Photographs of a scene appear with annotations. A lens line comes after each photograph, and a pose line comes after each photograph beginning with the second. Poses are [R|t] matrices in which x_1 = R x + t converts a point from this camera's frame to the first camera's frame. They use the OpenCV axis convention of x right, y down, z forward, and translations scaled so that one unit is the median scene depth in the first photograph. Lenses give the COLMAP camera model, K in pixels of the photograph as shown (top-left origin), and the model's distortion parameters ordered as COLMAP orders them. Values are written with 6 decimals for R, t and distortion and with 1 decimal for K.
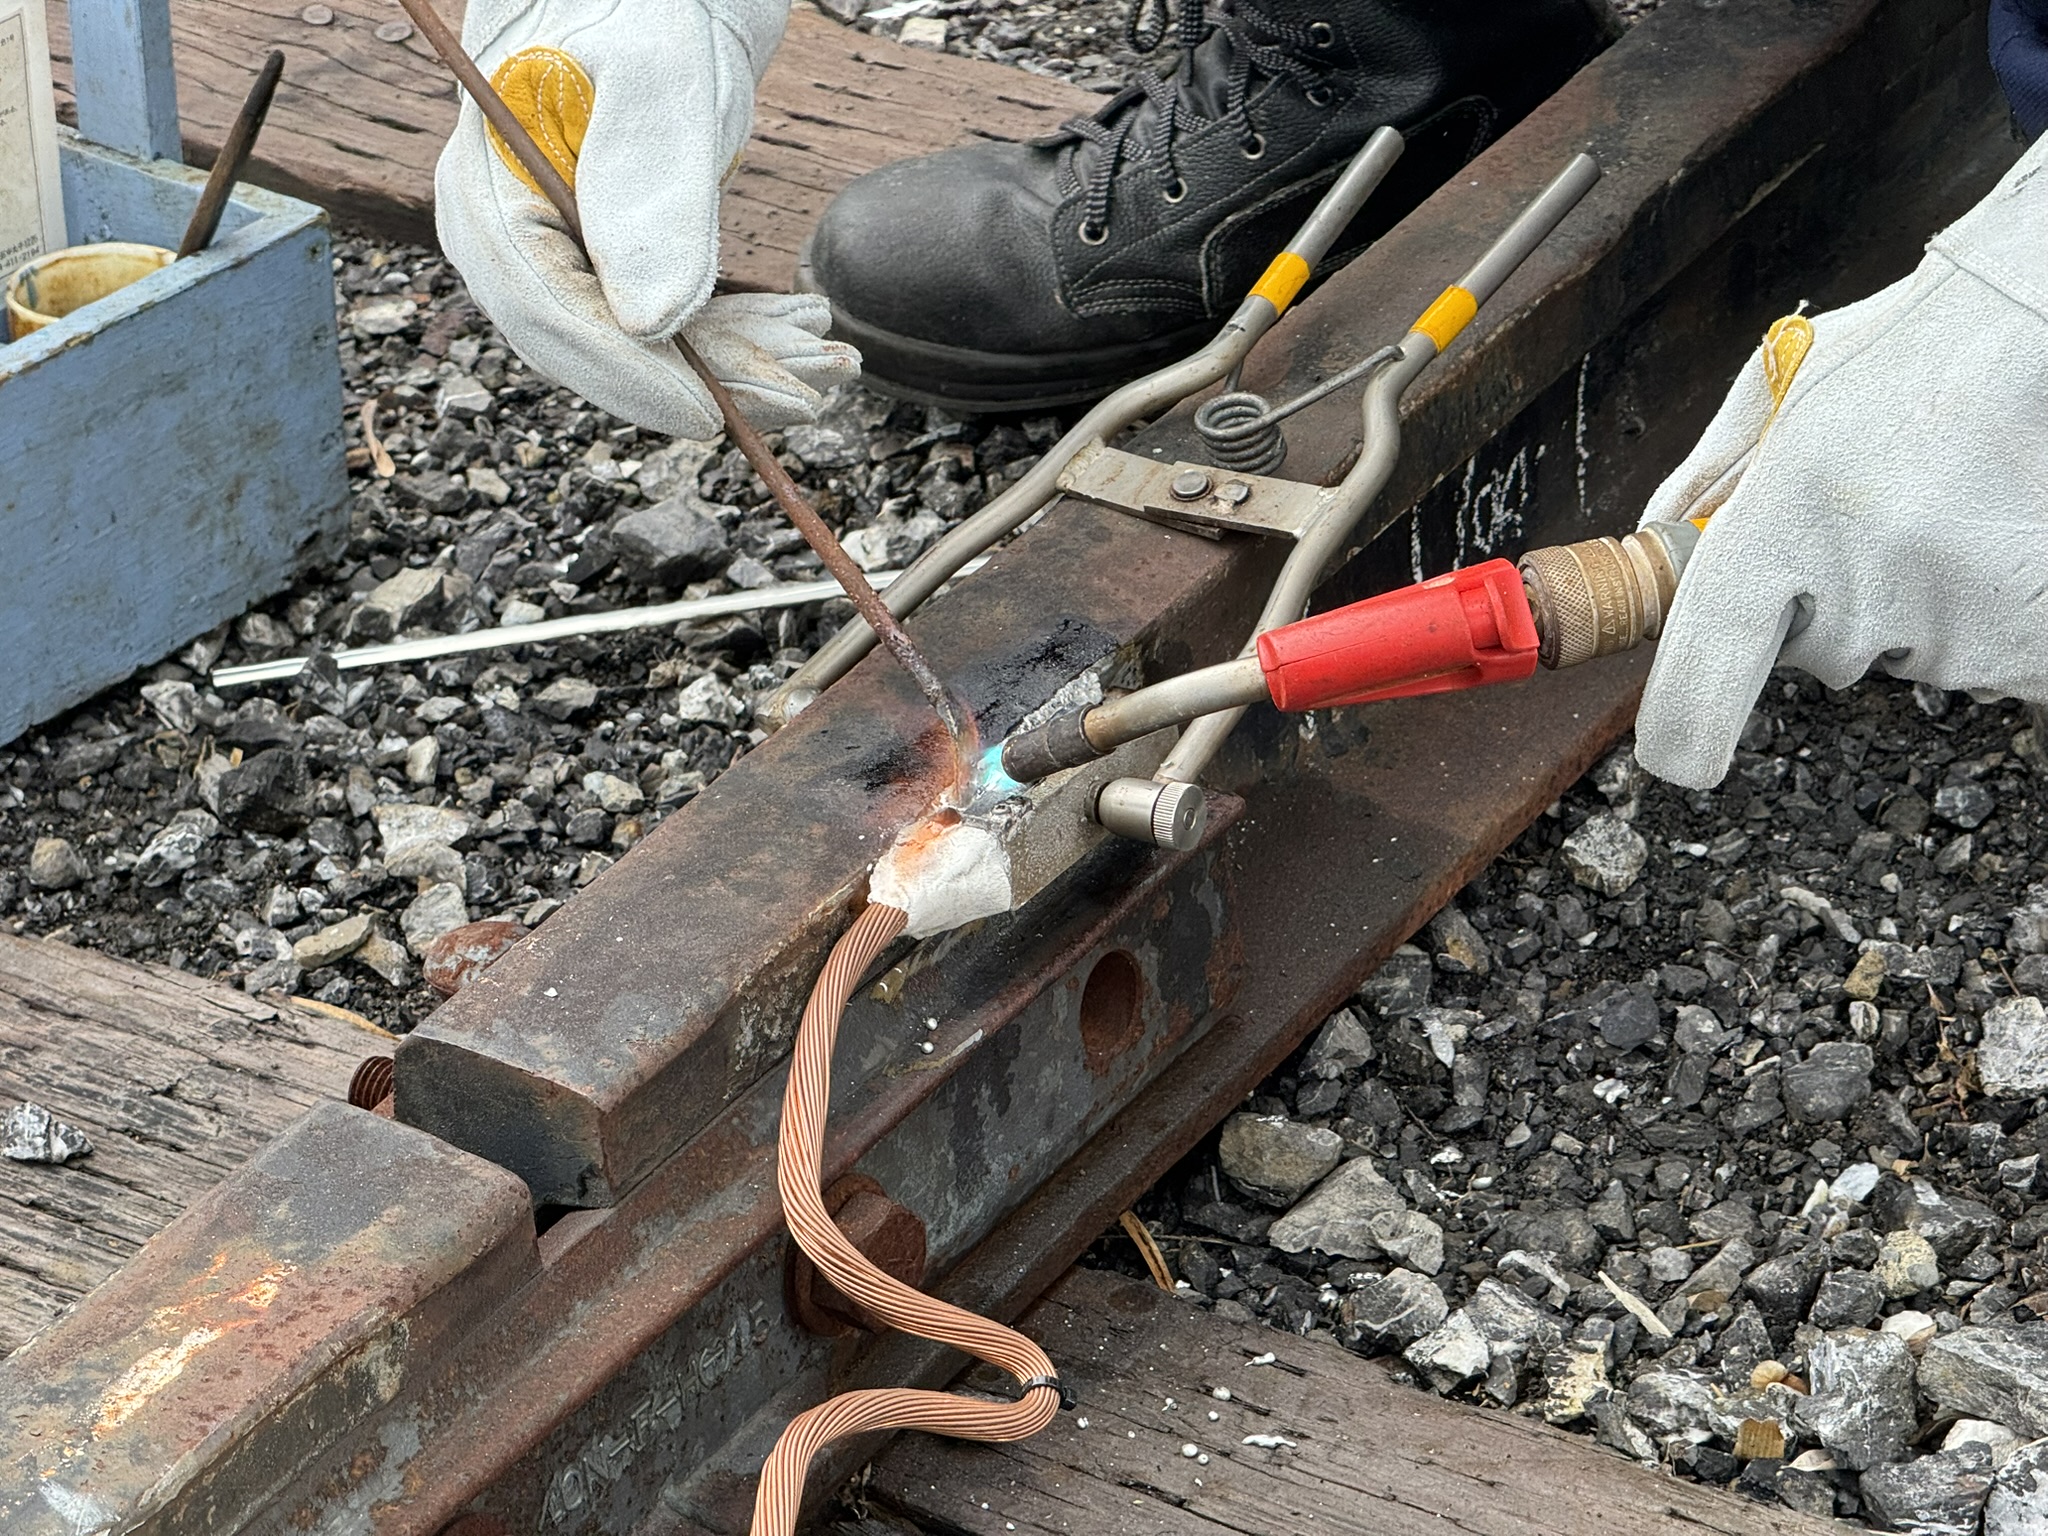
lens RADIAL K [[7223.9, 0, 1017.1], [0, 7223.9, 760.5], [0, 0, 1]] dist [0.268062, 0.000000]
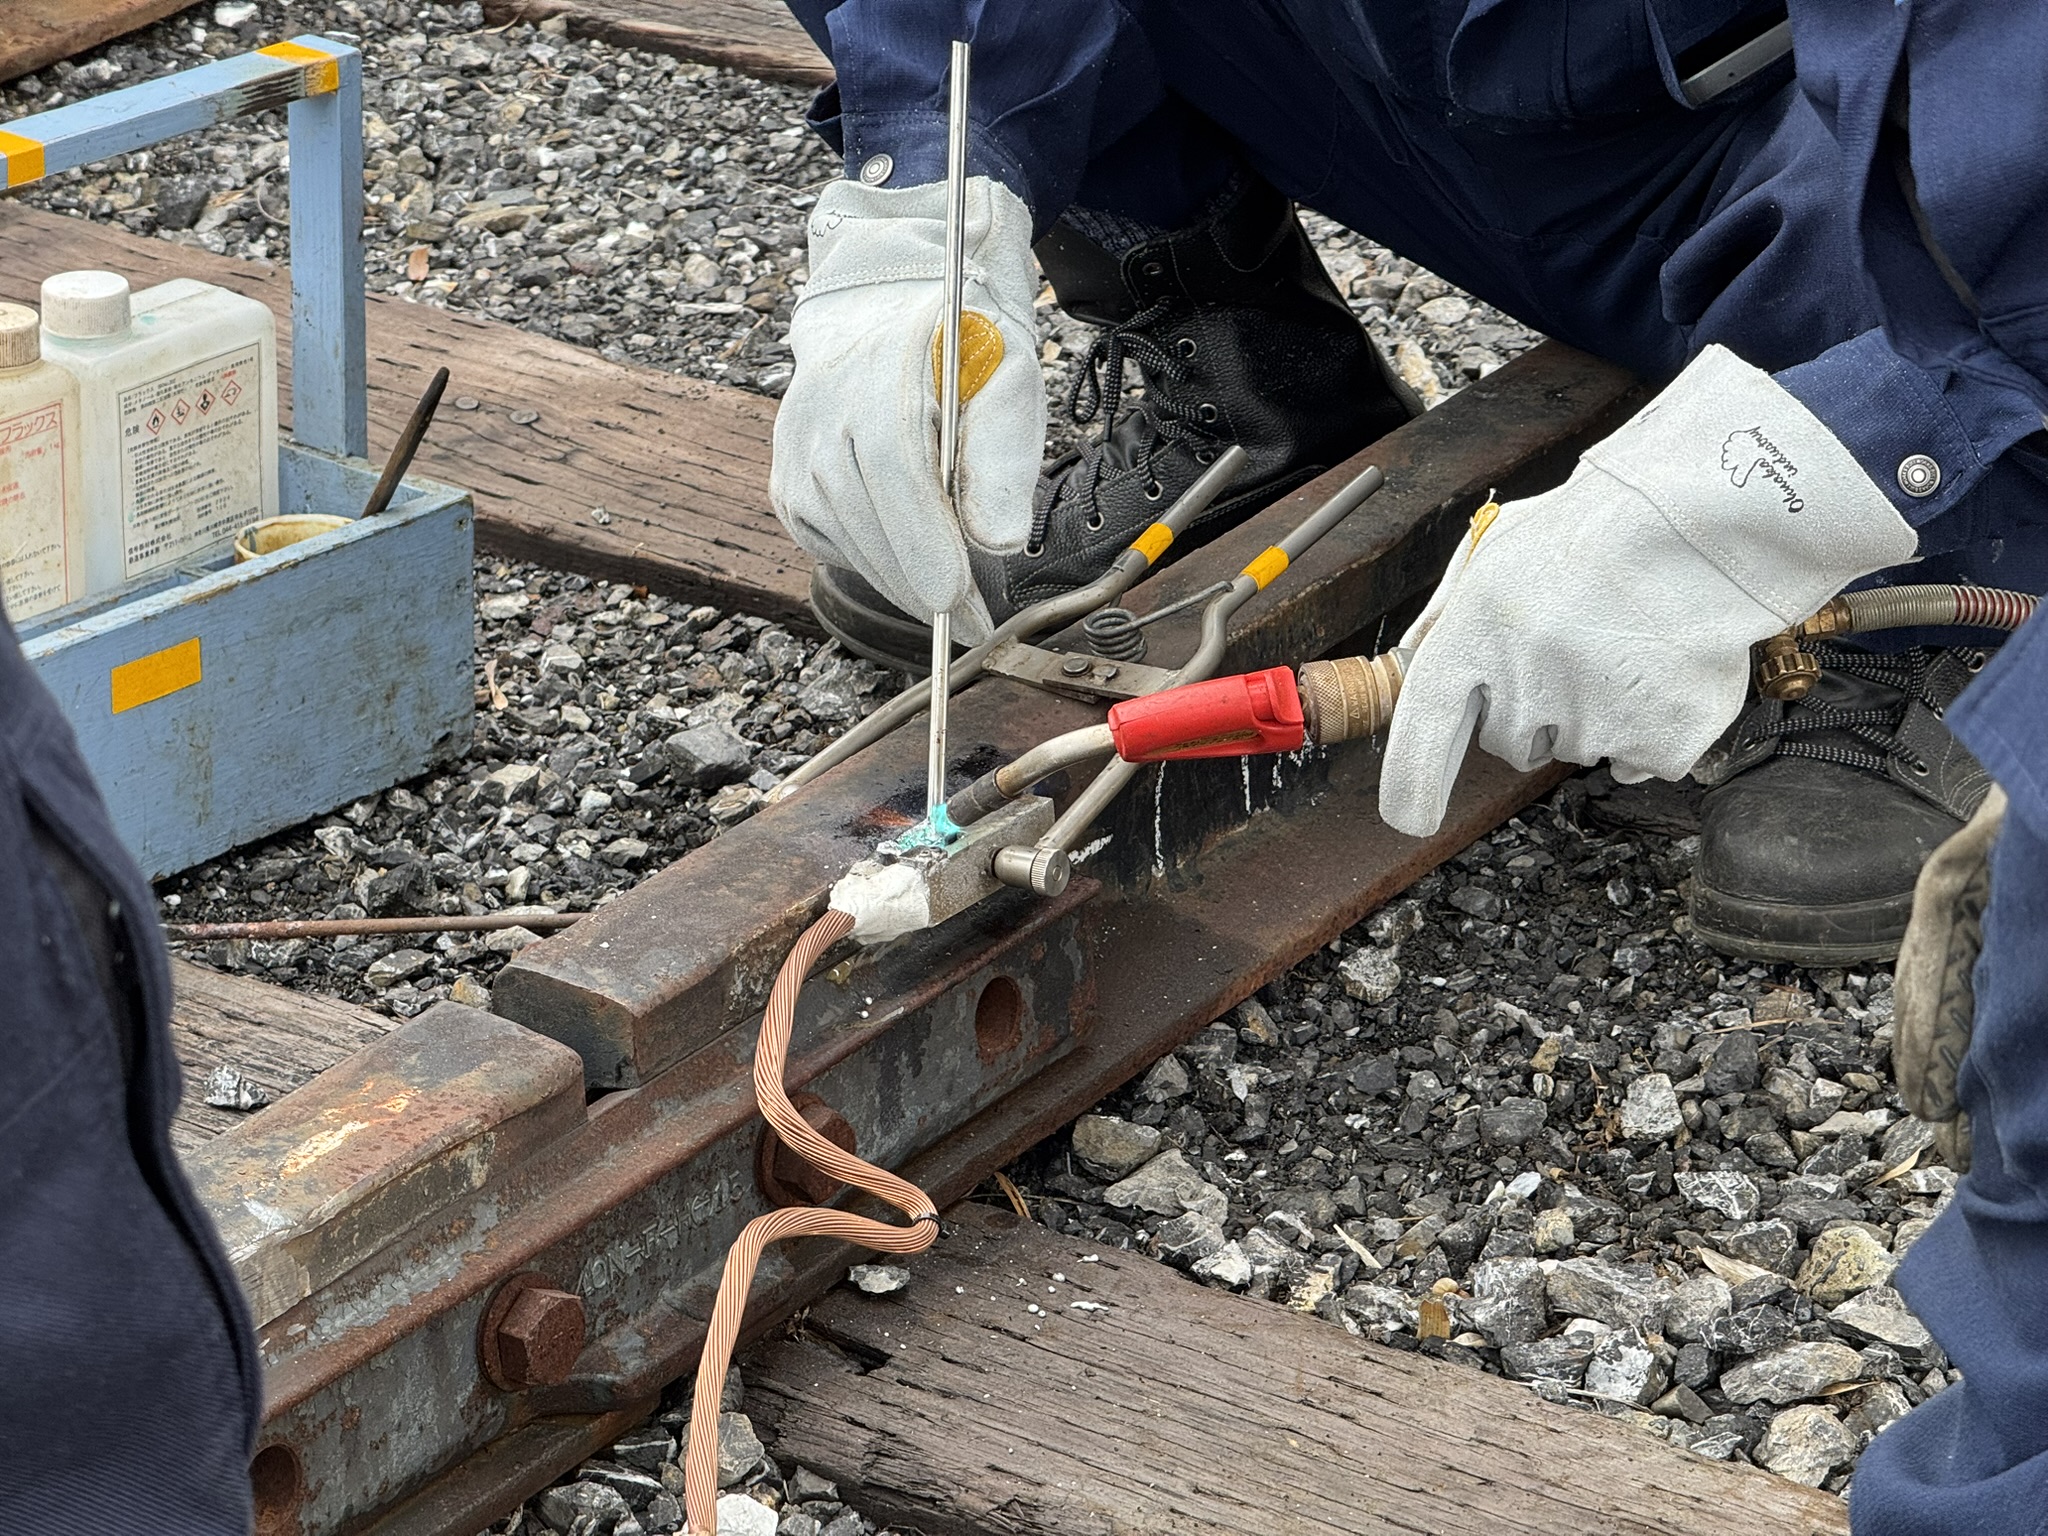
lens RADIAL K [[7223.9, 0, 1027.2], [0, 7223.9, 770.8], [0, 0, 1]] dist [0.268062, 0.000000]
pose [[0.998610, 0.051639, -0.010530, 0.029692], [-0.052504, 0.992096, -0.113971, 0.140566], [0.004561, 0.114365, 0.993428, -0.391002]]
